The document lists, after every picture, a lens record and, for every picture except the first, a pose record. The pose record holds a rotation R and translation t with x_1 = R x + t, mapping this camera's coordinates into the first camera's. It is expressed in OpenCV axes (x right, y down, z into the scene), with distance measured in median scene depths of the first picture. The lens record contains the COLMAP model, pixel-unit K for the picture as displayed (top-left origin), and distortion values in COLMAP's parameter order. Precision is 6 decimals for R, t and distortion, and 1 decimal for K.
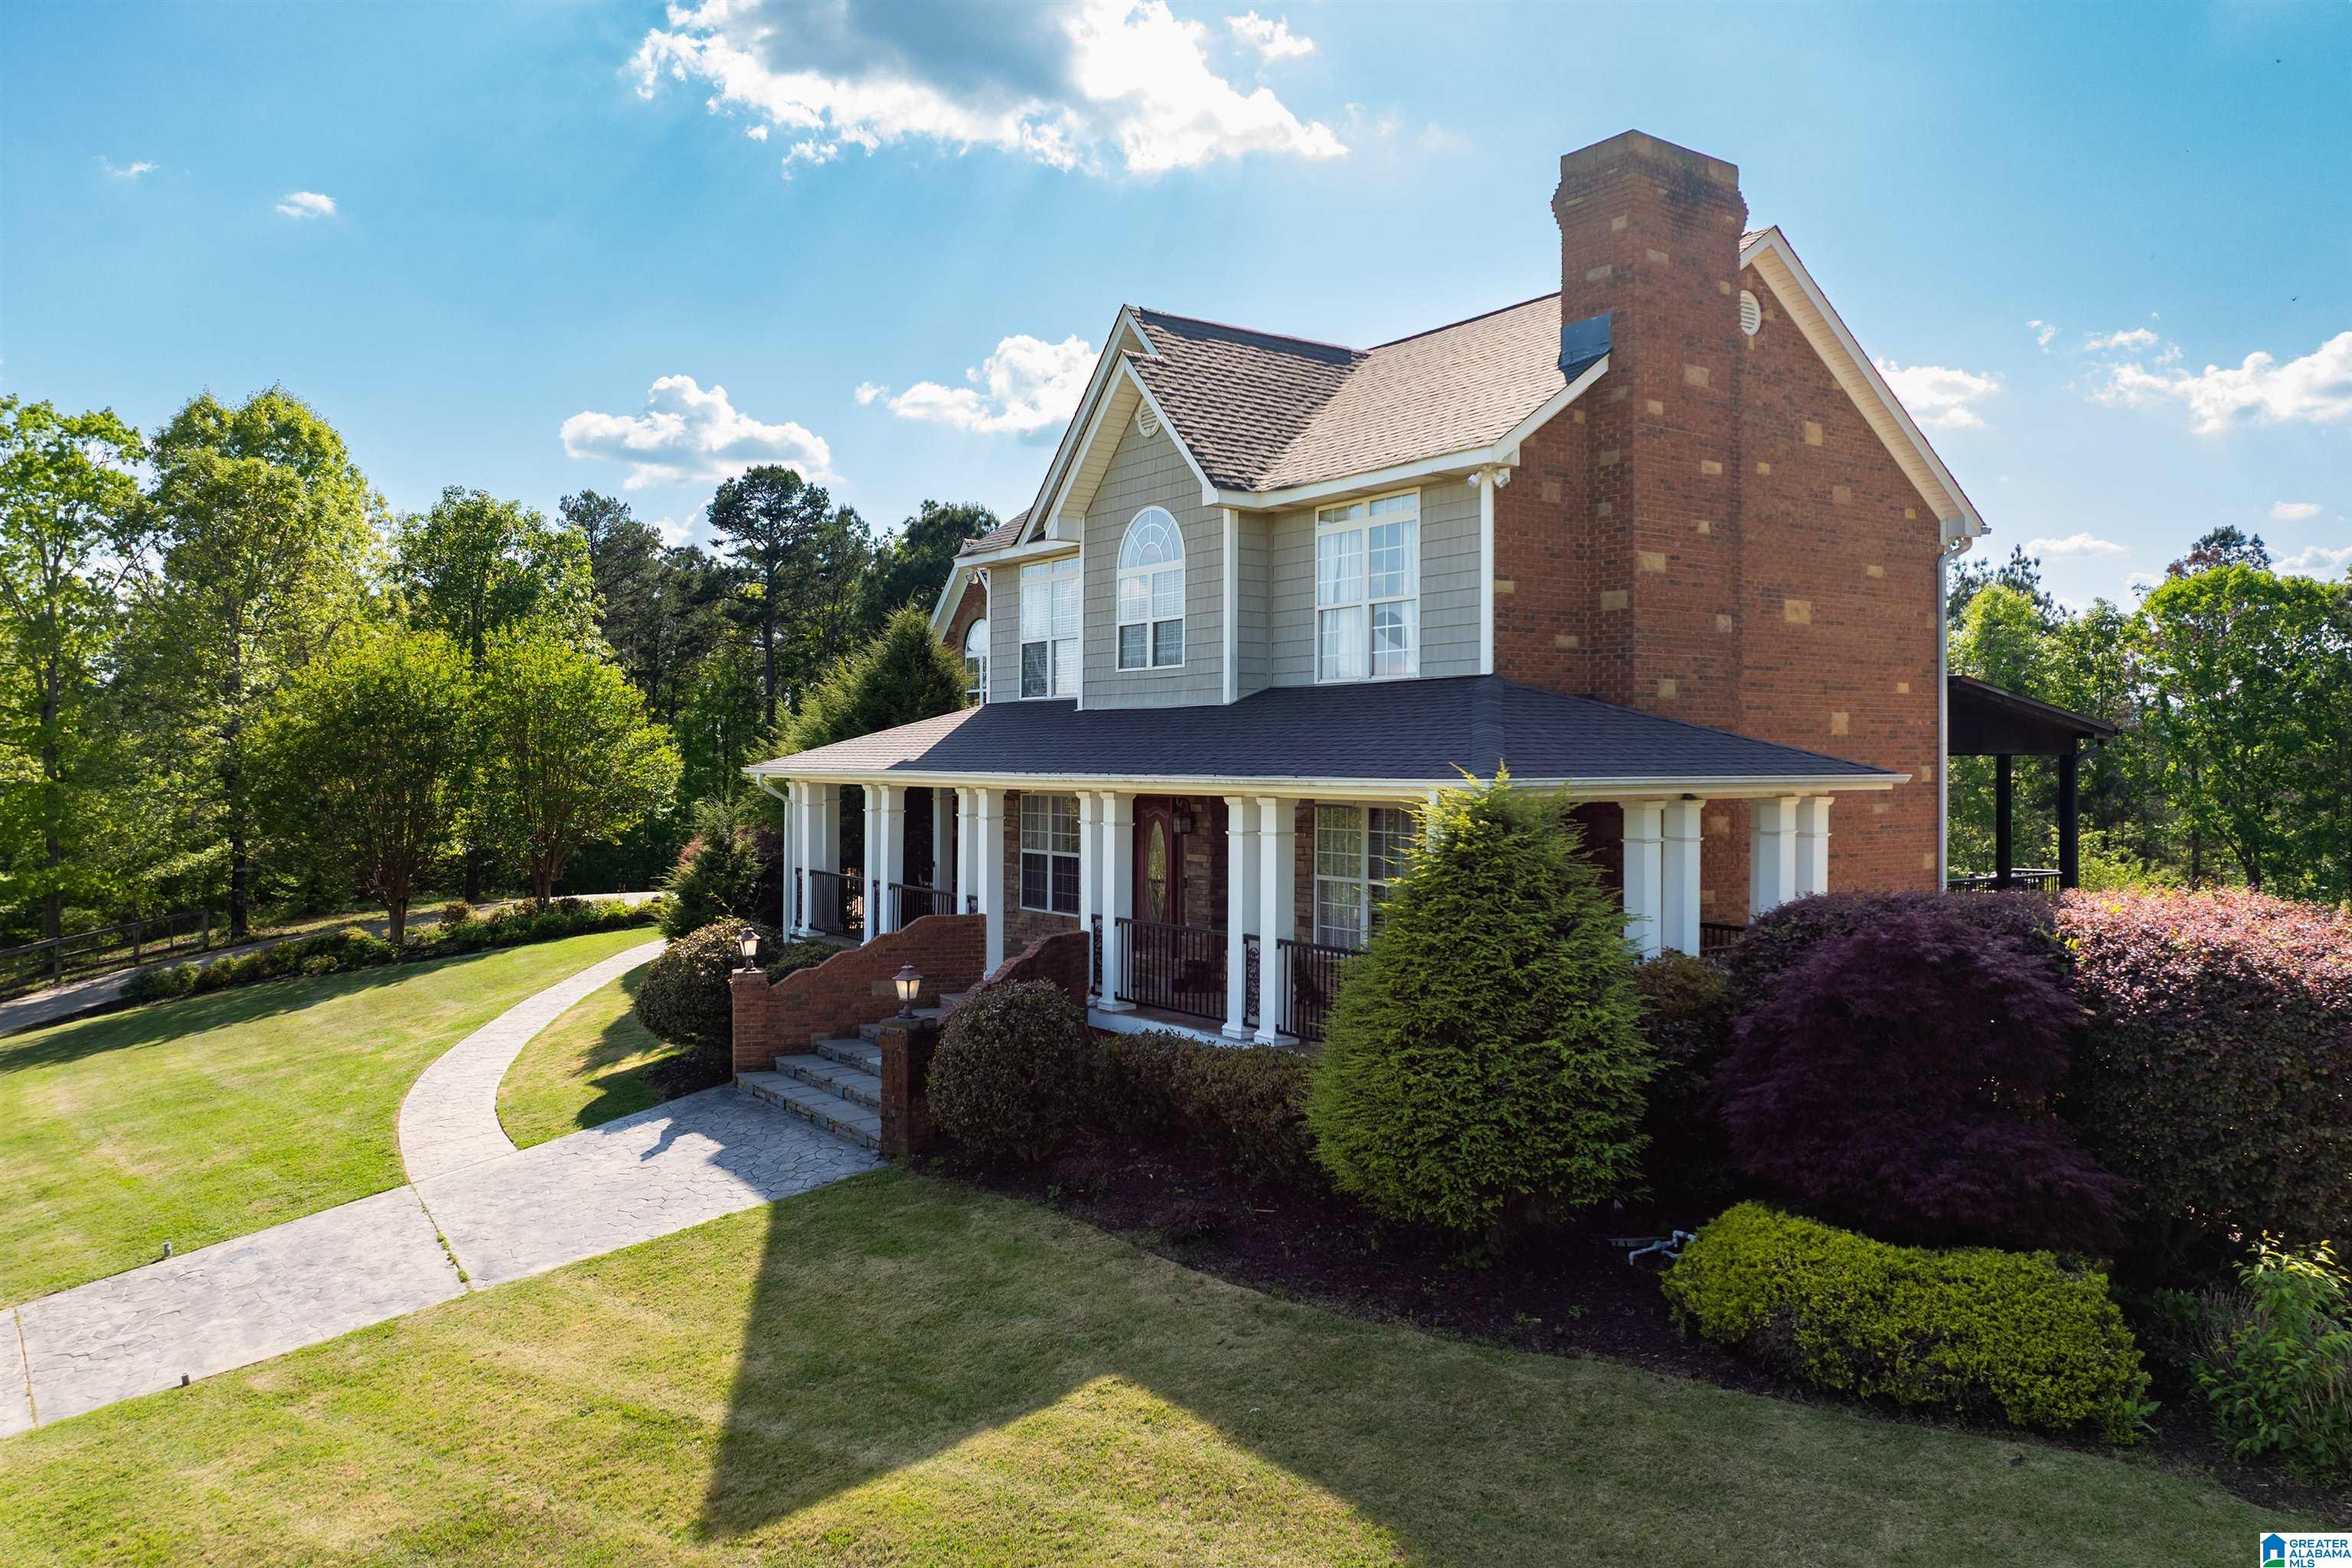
lens RADIAL K [[1624.5, 0, 1176.0], [0, 1624.5, 784.0], [0, 0, 1]] dist [-0.000037, -0.000379]
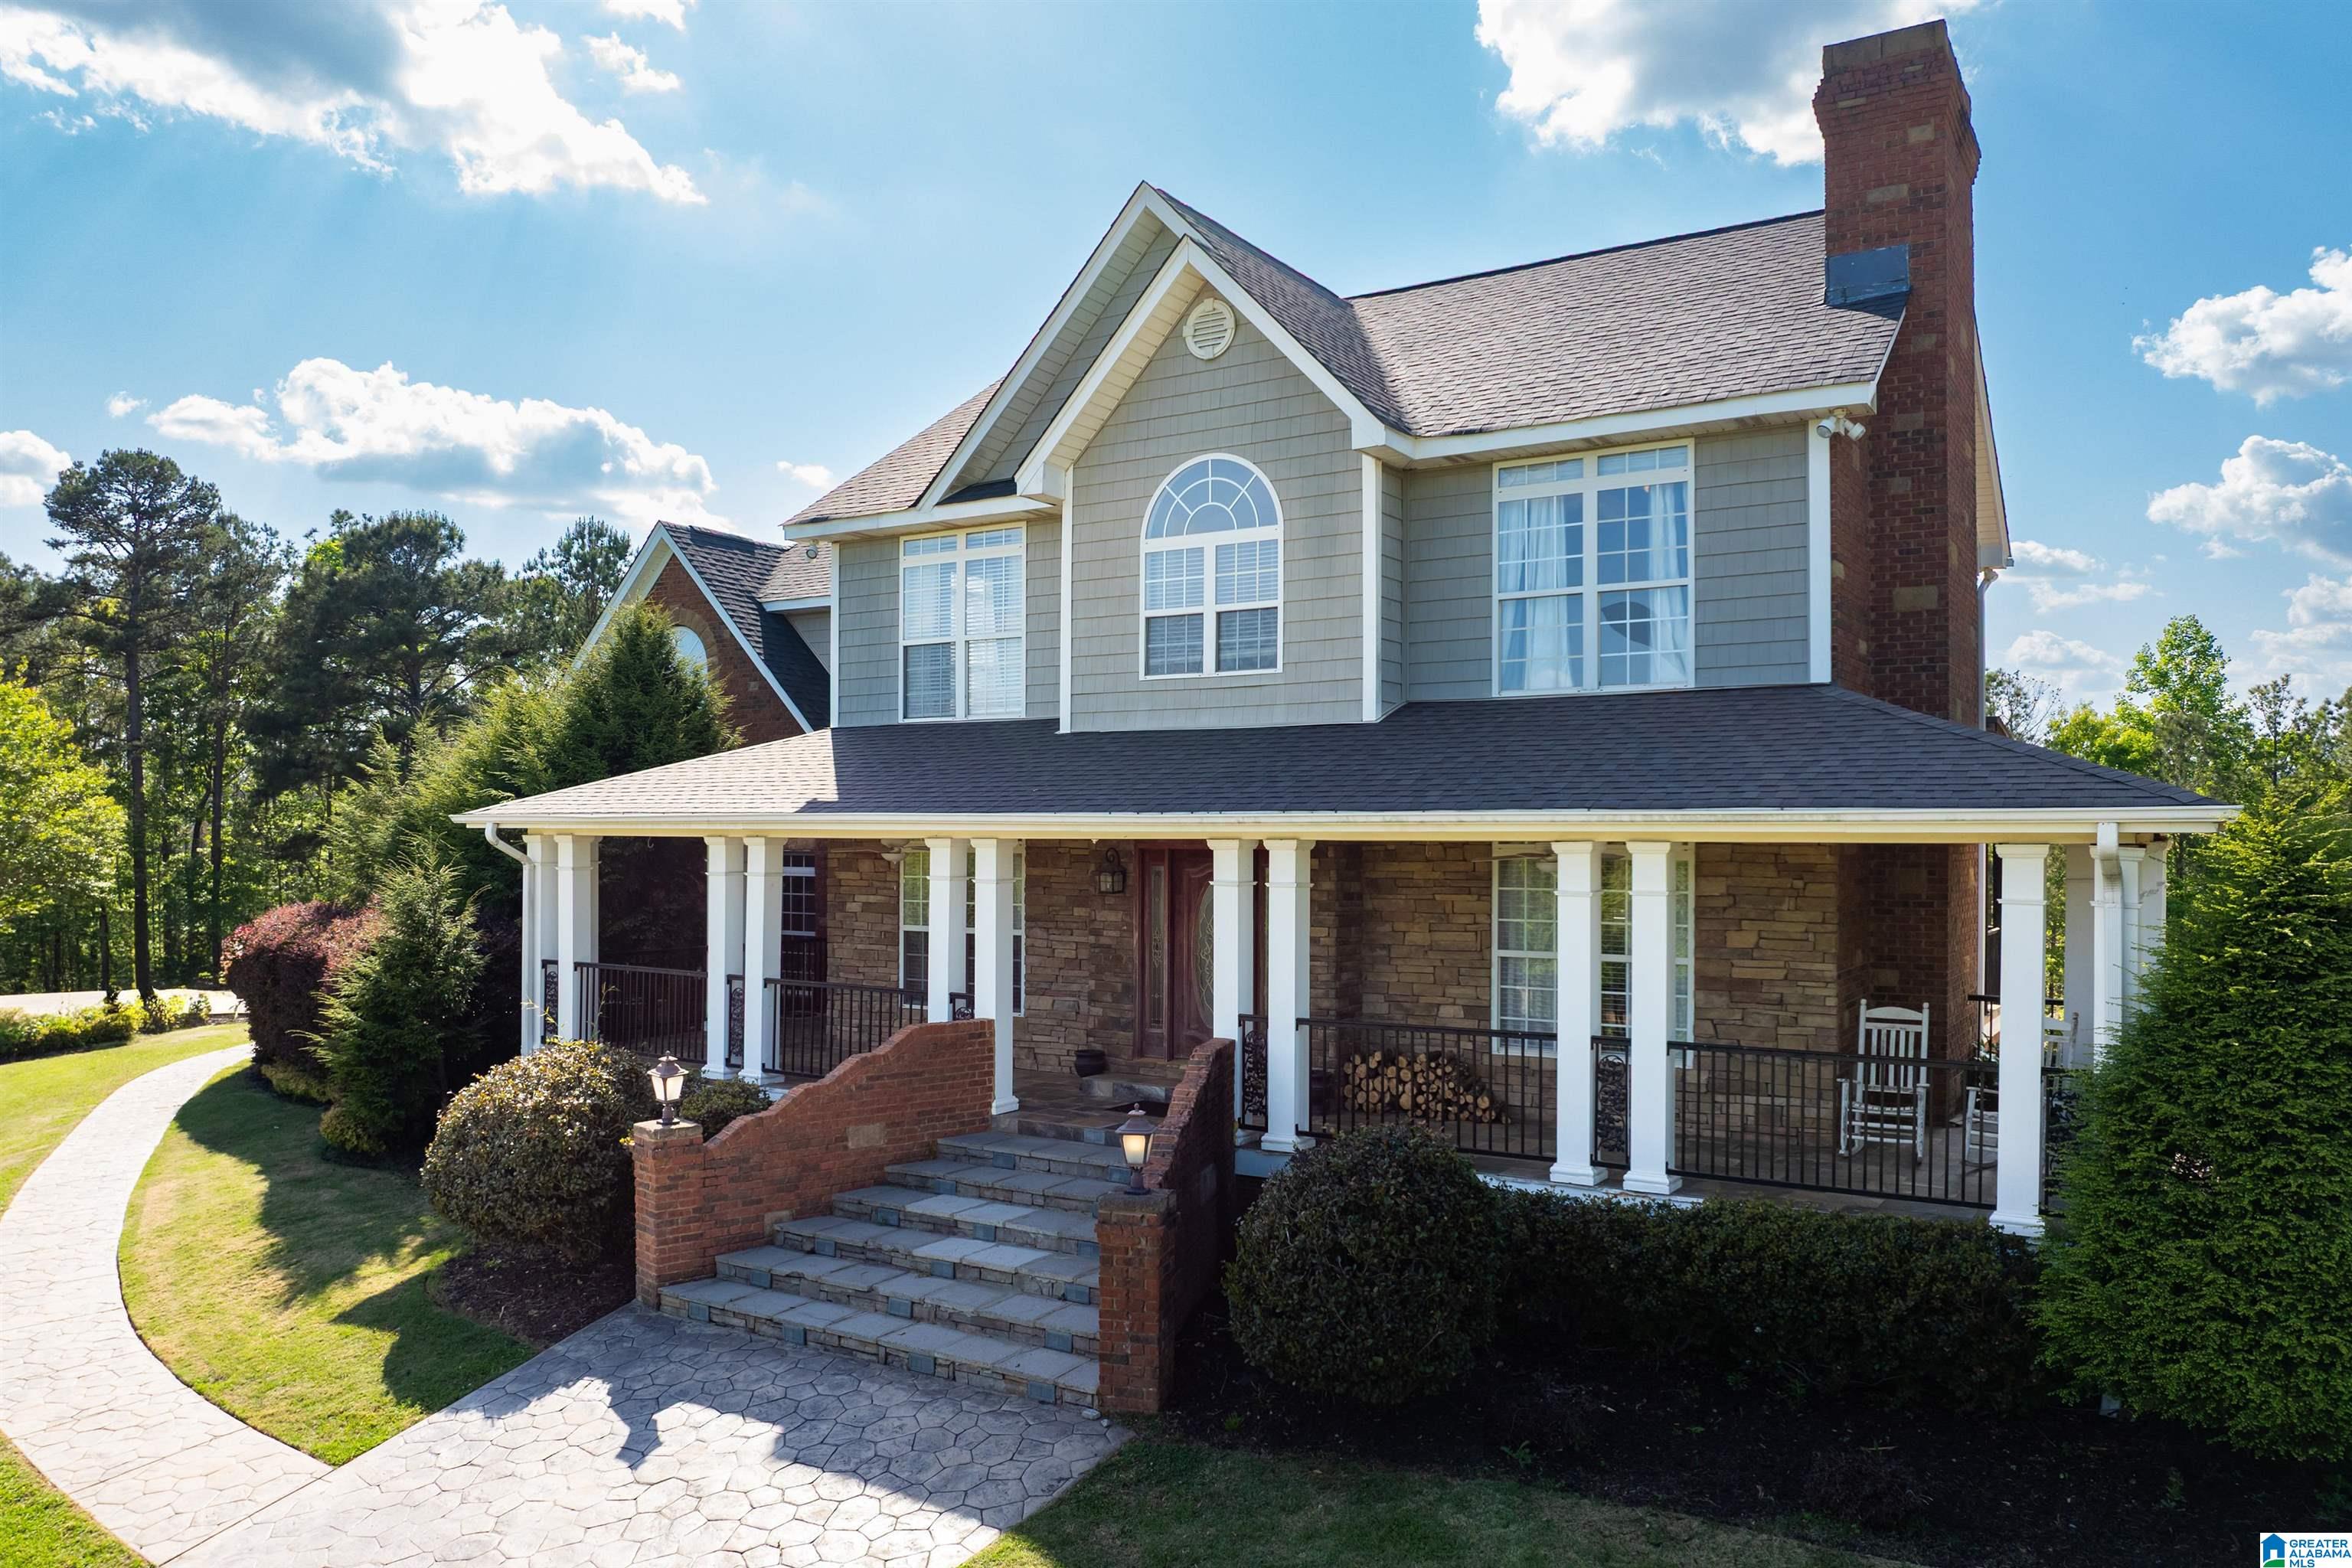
lens RADIAL K [[1632.7, 0, 1176.0], [0, 1632.7, 858.7], [0, 0, 1]] dist [-0.027222, 0.002707]
pose [[0.925901, -0.005715, 0.377723, -0.306845], [0.004771, 0.999983, 0.003434, 0.009325], [-0.377736, -0.001377, 0.925912, 0.322010]]
